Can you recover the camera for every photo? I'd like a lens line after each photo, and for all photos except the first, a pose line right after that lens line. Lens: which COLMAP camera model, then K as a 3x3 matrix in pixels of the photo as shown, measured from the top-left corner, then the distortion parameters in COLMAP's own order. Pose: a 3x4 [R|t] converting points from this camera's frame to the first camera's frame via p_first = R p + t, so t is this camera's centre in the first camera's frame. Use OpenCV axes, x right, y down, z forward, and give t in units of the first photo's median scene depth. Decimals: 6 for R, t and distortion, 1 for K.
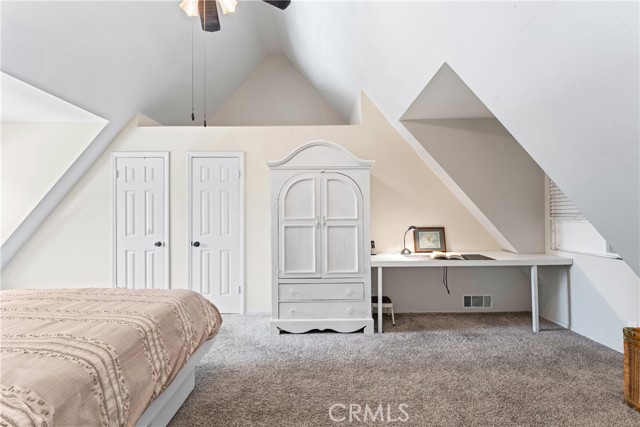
lens RADIAL K [[297.4, 0, 320.0], [0, 297.4, 213.5], [0, 0, 1]] dist [-0.001127, -0.000897]
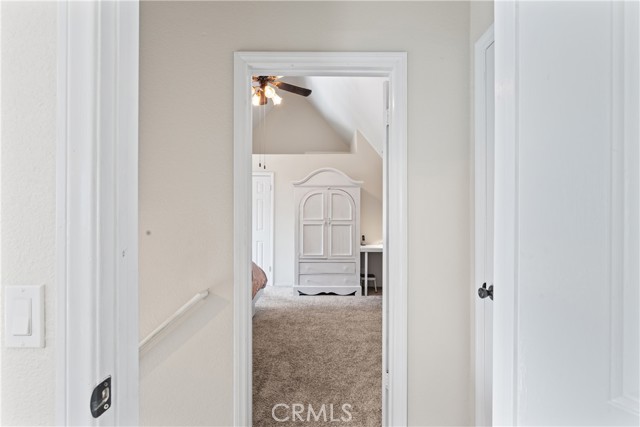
lens RADIAL K [[299.0, 0, 320.0], [0, 299.0, 213.5], [0, 0, 1]] dist [0.000177, -0.000001]
pose [[0.999672, 0.010297, -0.023449, 0.000716], [-0.010384, 0.999940, -0.003593, -0.008481], [0.023411, 0.003835, 0.999719, -0.525002]]
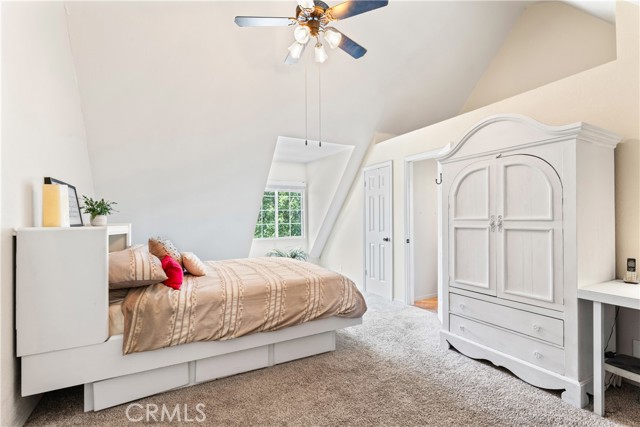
lens RADIAL K [[297.4, 0, 320.0], [0, 297.4, 213.5], [0, 0, 1]] dist [-0.001127, -0.000897]
pose [[0.469058, -0.009435, -0.883117, 0.465791], [0.011170, 0.999926, -0.004750, 0.002435], [0.883097, -0.007636, 0.469129, 0.245173]]
